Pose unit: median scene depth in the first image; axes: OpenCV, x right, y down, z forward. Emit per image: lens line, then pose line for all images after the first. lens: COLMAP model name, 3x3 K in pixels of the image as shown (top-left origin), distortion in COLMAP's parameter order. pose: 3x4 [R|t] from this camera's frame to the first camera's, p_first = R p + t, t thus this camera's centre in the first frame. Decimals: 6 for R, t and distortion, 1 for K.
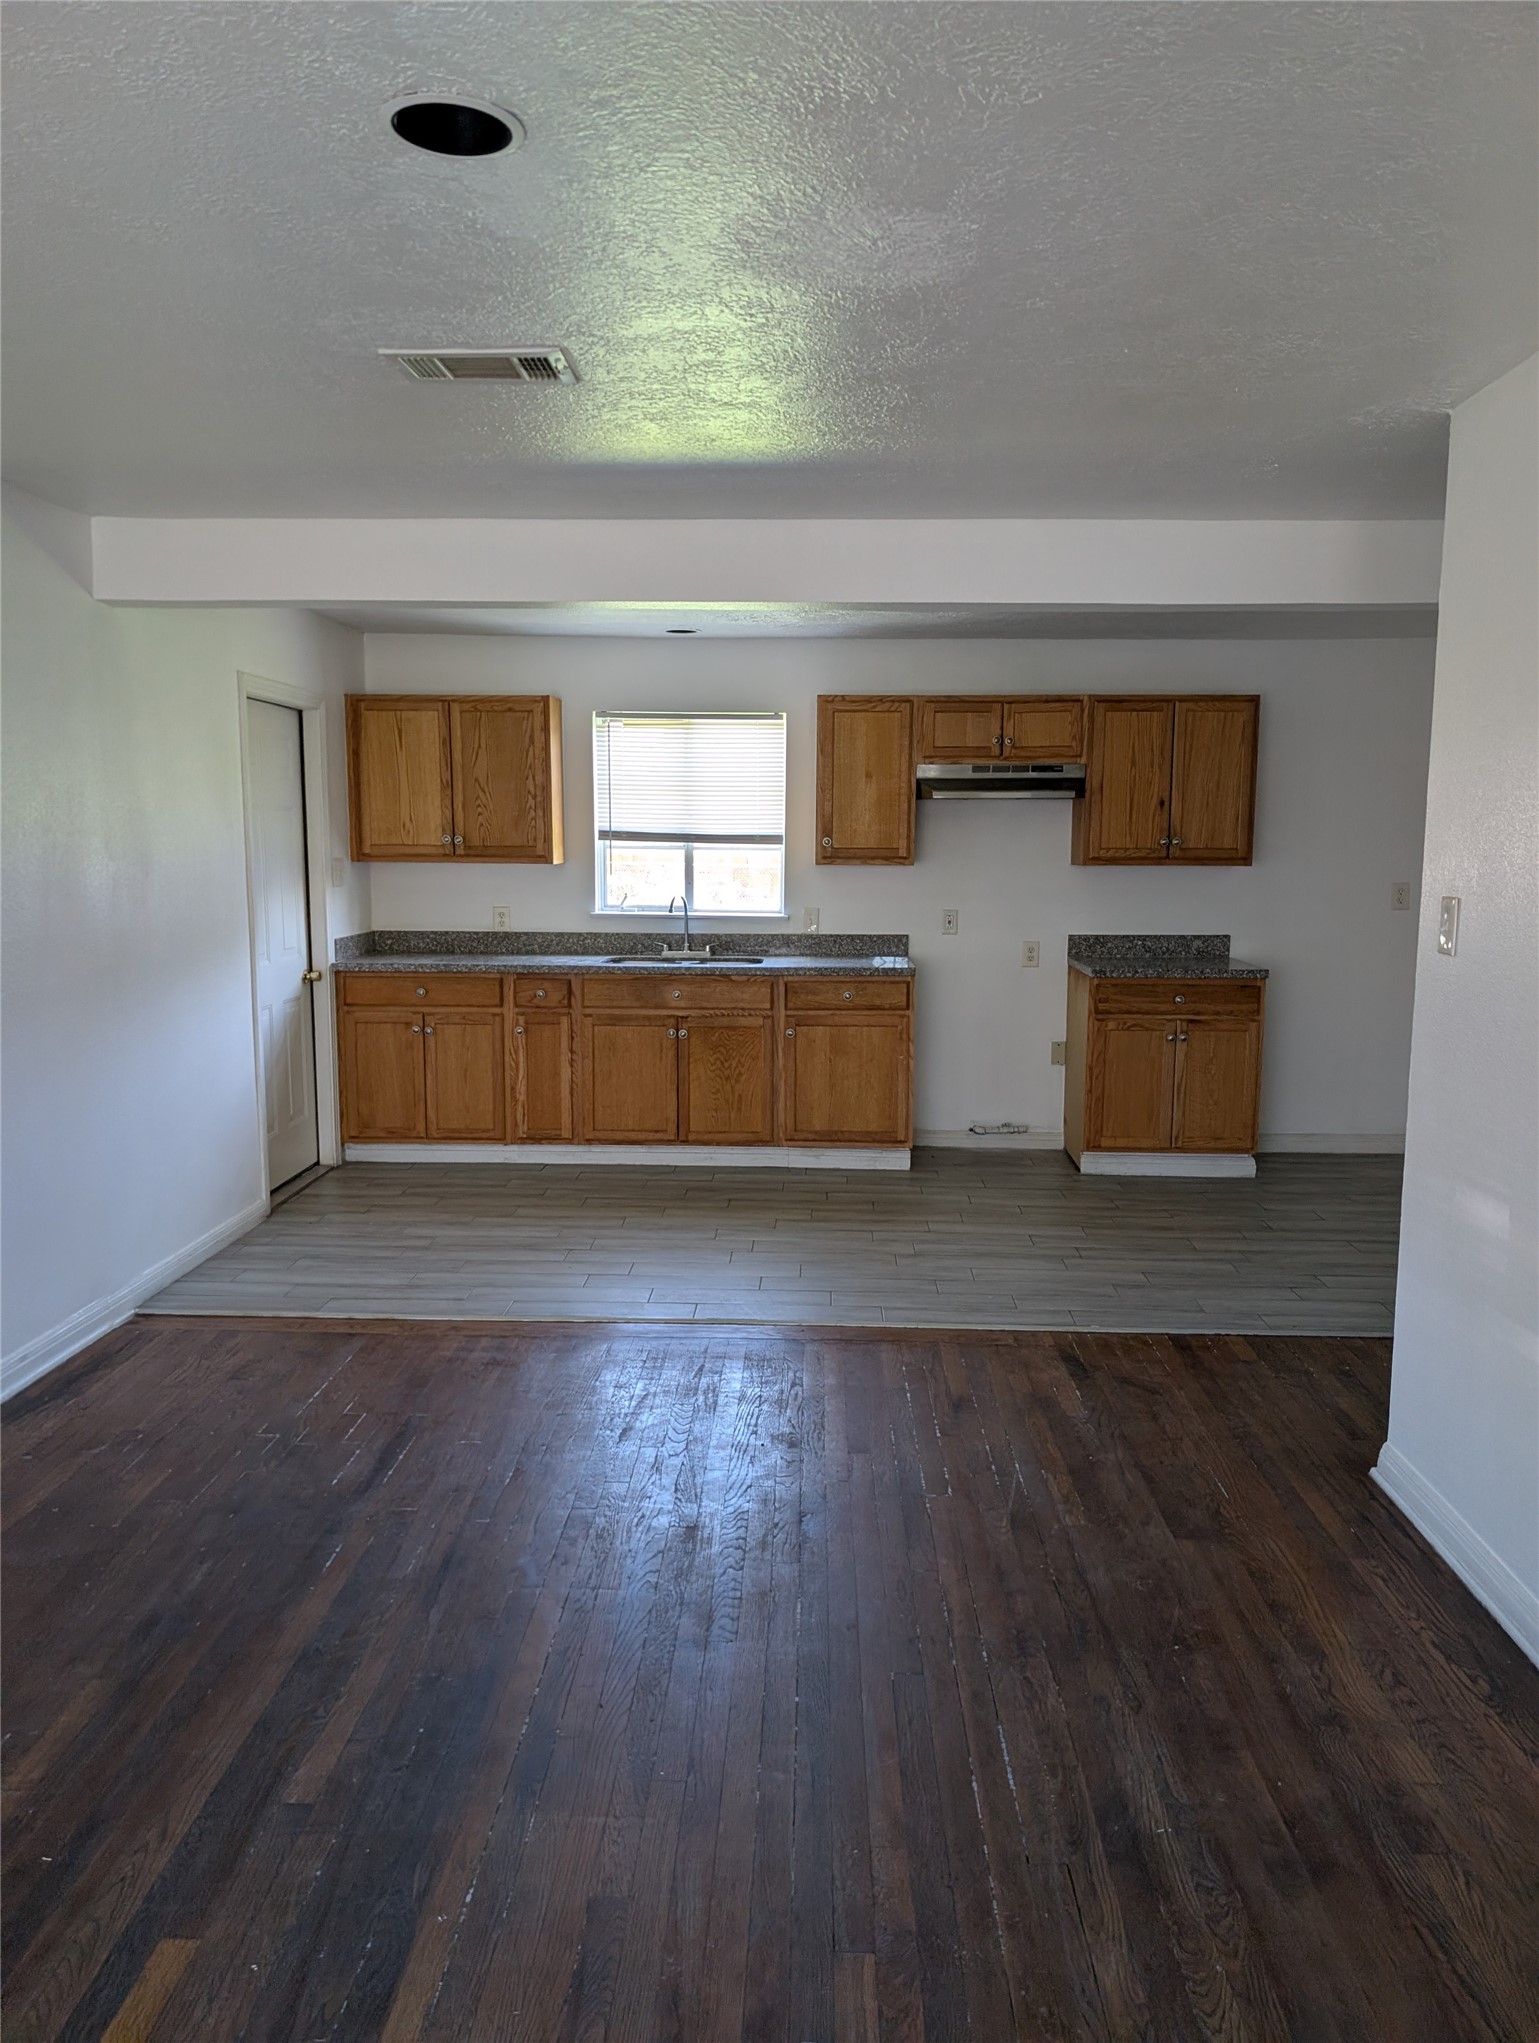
lens RADIAL K [[1459.7, 0, 769.9], [0, 1459.7, 1019.5], [0, 0, 1]] dist [0.000341, -0.006421]
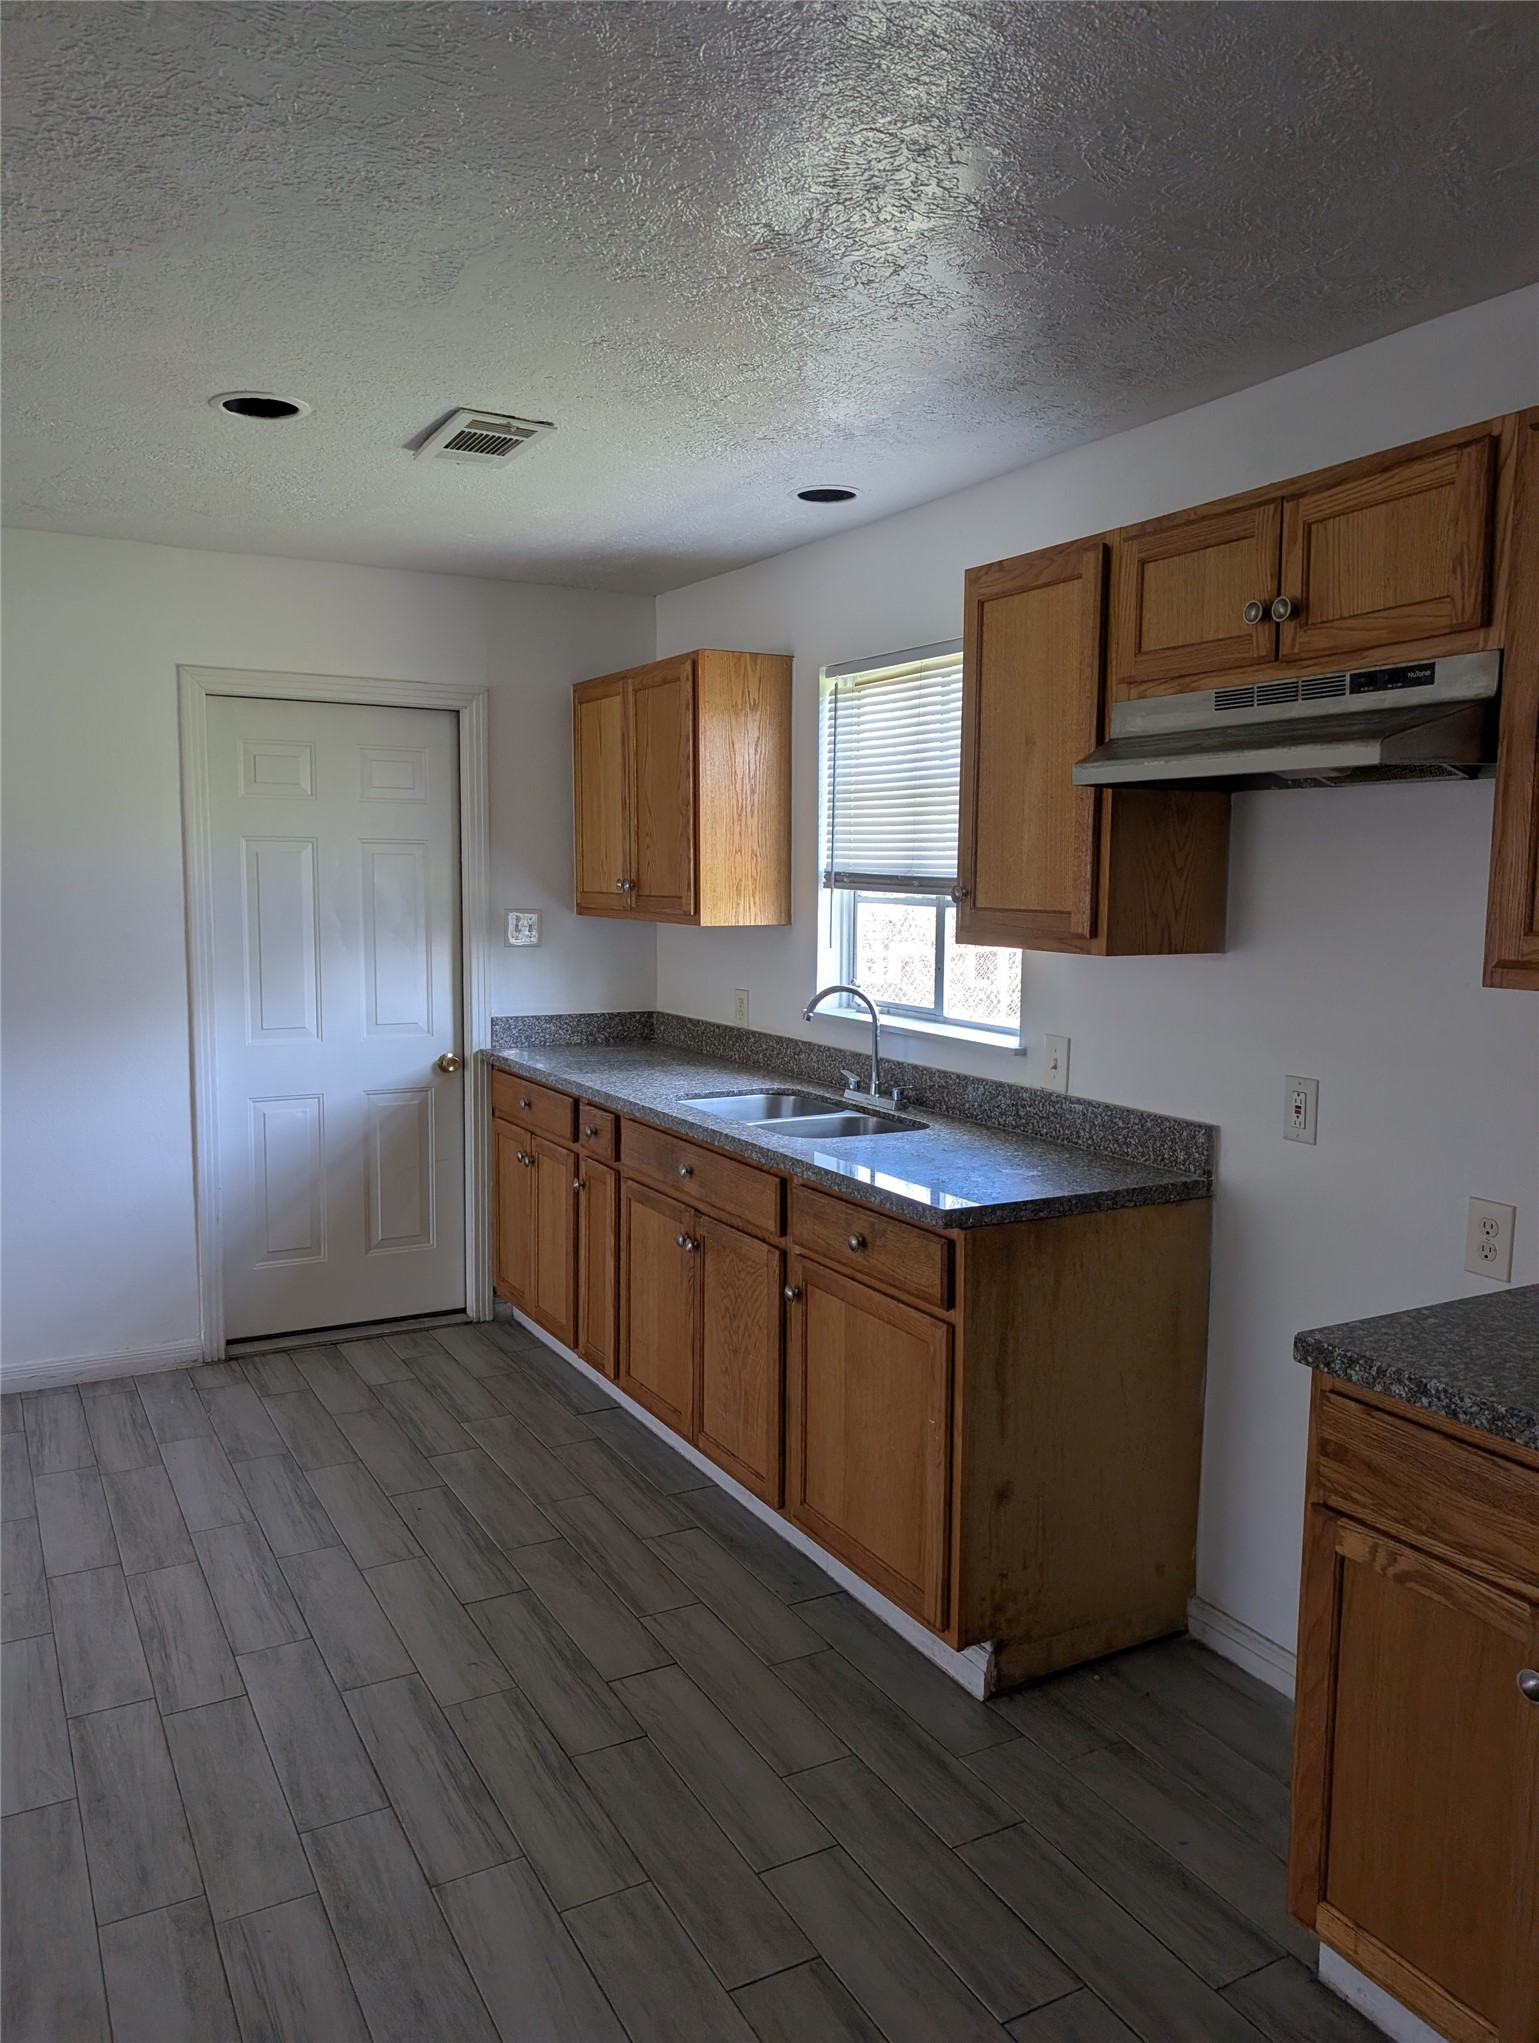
lens RADIAL K [[1459.7, 0, 769.9], [0, 1459.7, 1026.1], [0, 0, 1]] dist [0.000341, -0.006421]
pose [[0.520274, 0.090983, -0.849139, 0.396997], [-0.114336, 0.992778, 0.036319, -0.092089], [0.846311, 0.078191, 0.526919, 0.721152]]
